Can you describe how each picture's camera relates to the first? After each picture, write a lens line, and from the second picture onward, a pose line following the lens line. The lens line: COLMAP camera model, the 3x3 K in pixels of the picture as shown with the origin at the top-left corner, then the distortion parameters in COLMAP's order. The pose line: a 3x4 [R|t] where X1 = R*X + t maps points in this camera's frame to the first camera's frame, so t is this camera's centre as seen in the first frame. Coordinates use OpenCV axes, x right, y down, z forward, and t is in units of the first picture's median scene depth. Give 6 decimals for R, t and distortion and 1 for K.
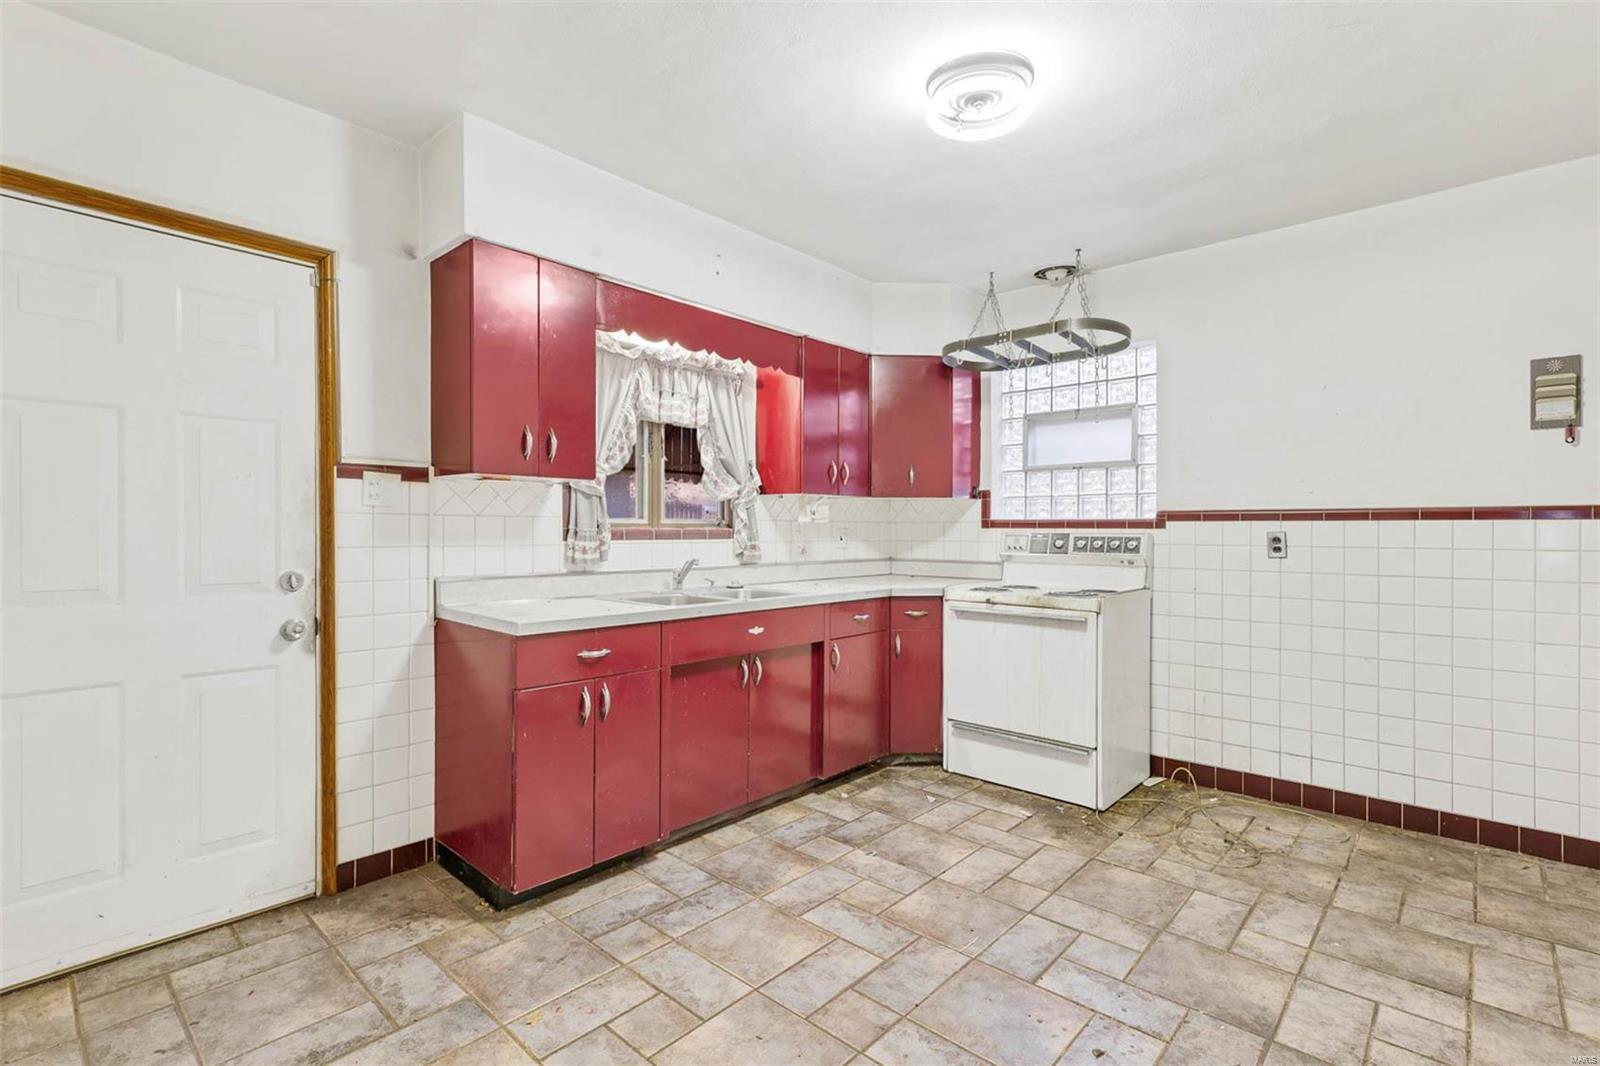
lens RADIAL K [[735.0, 0, 801.2], [0, 735.0, 534.0], [0, 0, 1]] dist [-0.003193, -0.000255]
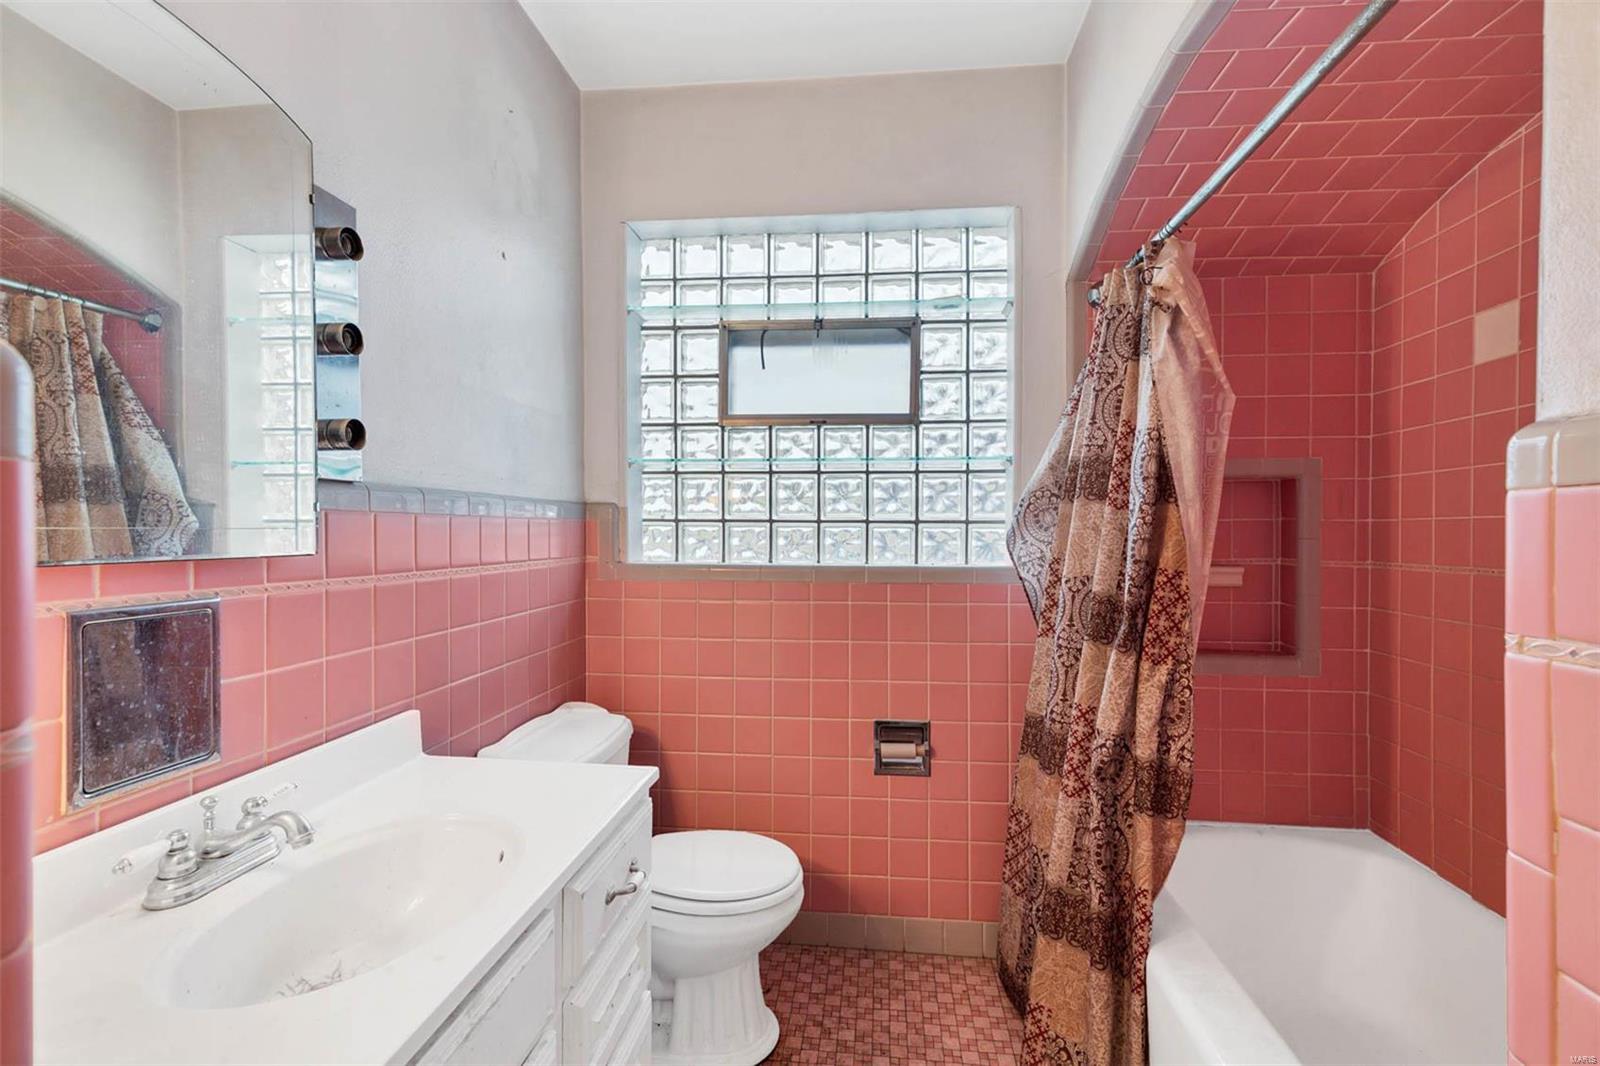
lens RADIAL K [[735.0, 0, 803.2], [0, 735.0, 534.3], [0, 0, 1]] dist [-0.003193, -0.000255]
pose [[0.800186, -0.005024, 0.599730, 0.022387], [0.001830, 0.999981, 0.005936, -0.005725], [-0.599749, -0.003652, 0.800180, 0.542578]]
